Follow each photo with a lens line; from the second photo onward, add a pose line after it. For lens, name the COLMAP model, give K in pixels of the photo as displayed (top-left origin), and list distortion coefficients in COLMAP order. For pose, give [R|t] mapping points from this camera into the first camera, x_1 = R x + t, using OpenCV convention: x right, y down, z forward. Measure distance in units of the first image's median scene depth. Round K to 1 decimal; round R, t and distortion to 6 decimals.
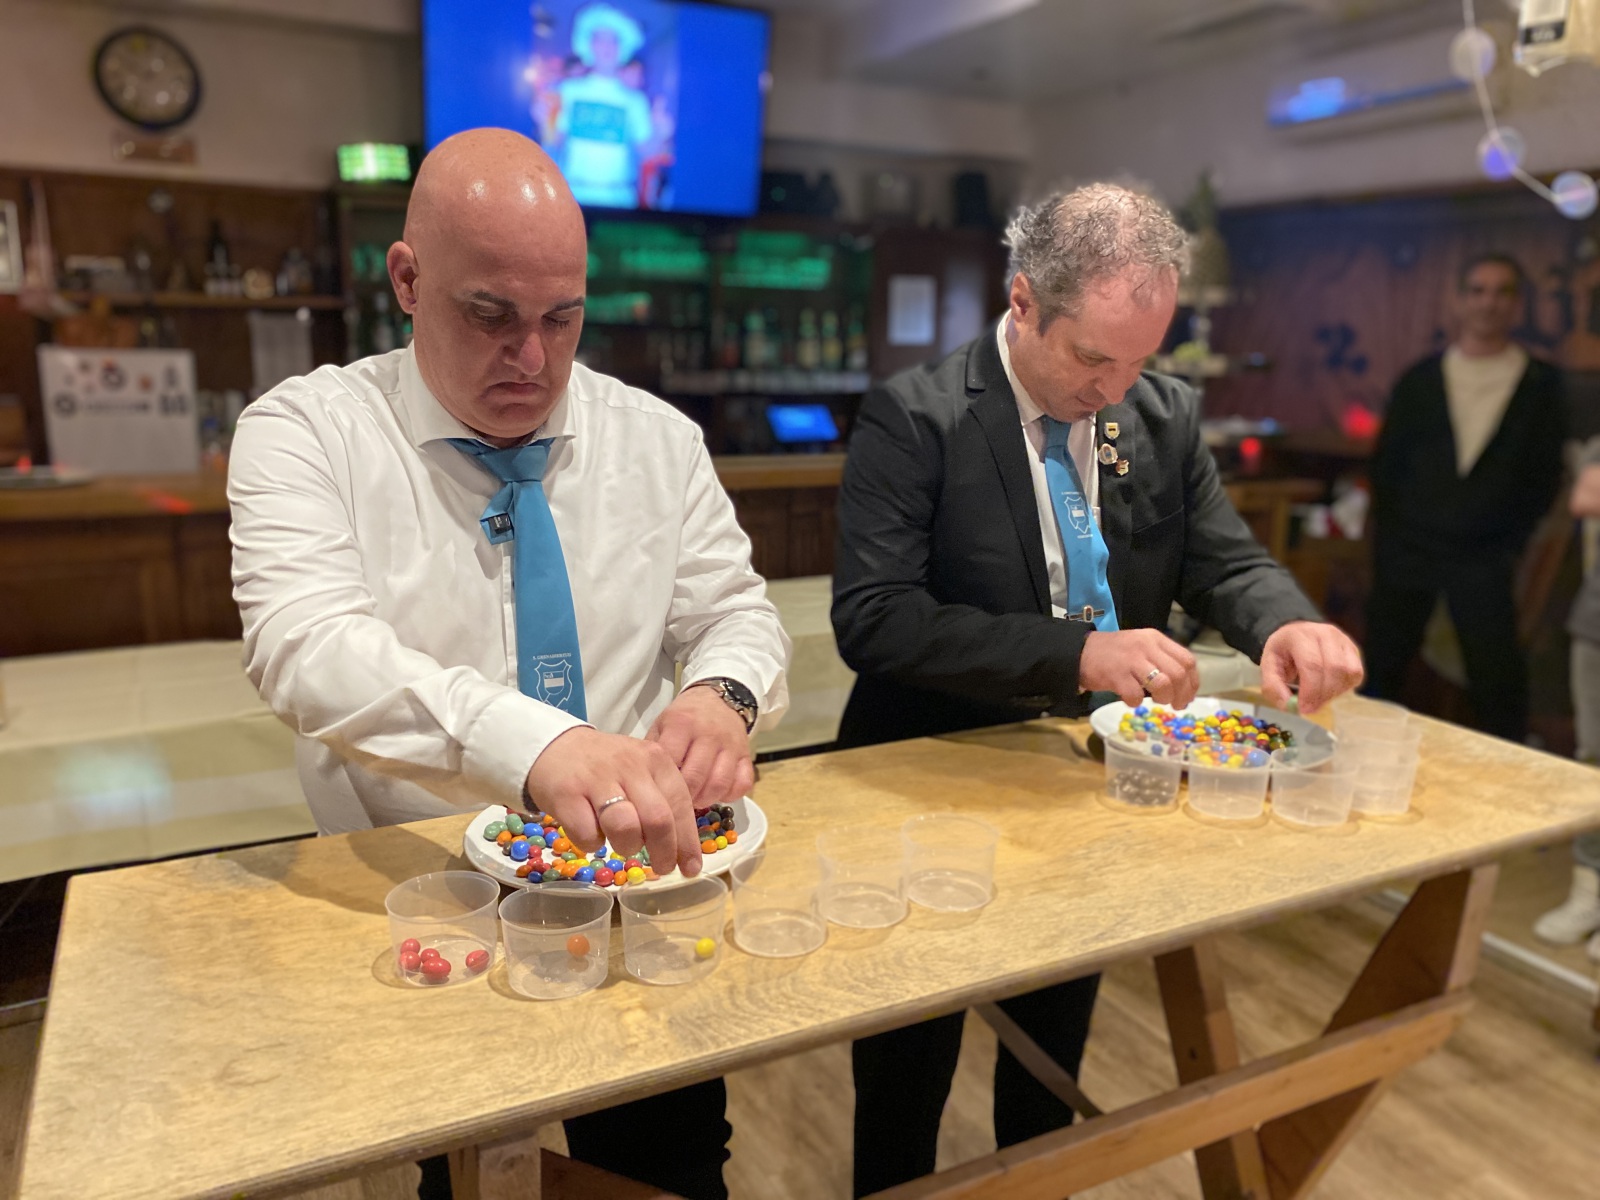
lens RADIAL K [[1228.9, 0, 806.4], [0, 1228.9, 602.3], [0, 0, 1]] dist [0.010474, -0.007930]
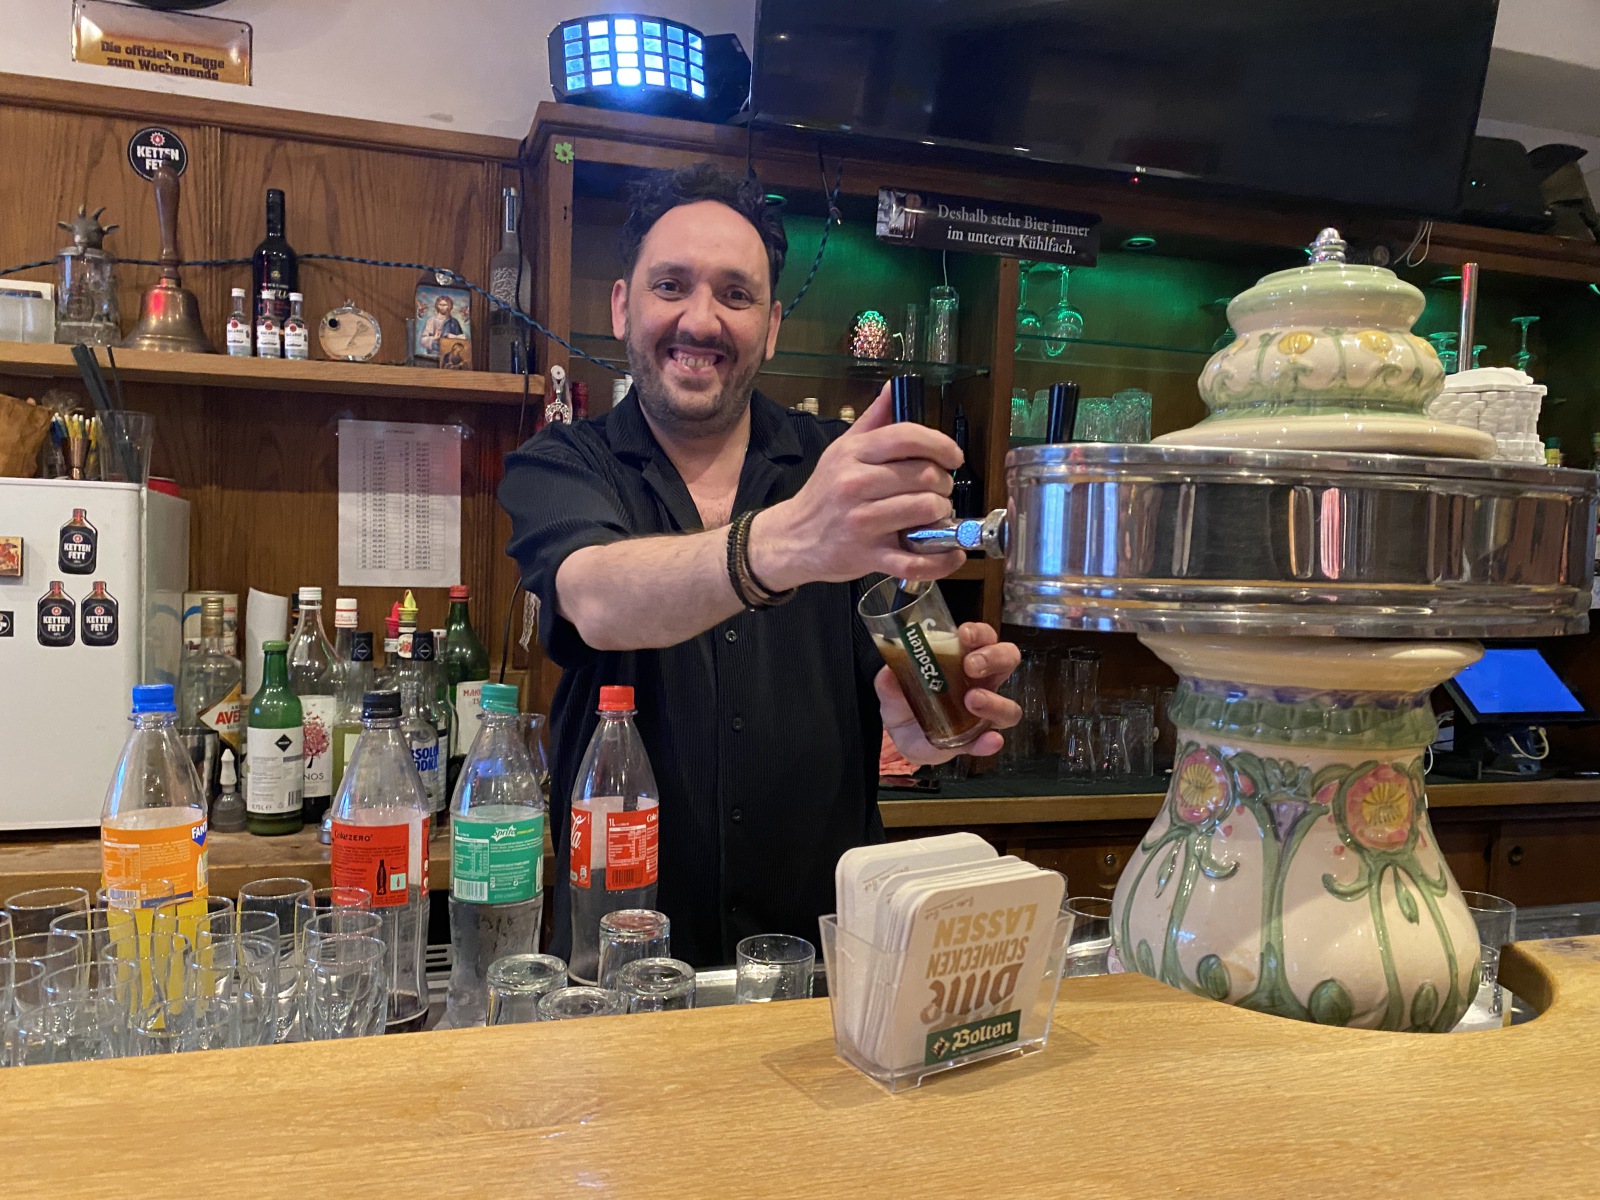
lens RADIAL K [[1227.4, 0, 759.0], [0, 1227.4, 605.0], [0, 0, 1]] dist [0.007633, -0.016318]
pose [[0.985504, 0.018633, -0.168625, -0.244781], [-0.046287, 0.985772, -0.161591, -0.110775], [0.163215, 0.167053, 0.972345, 0.652737]]
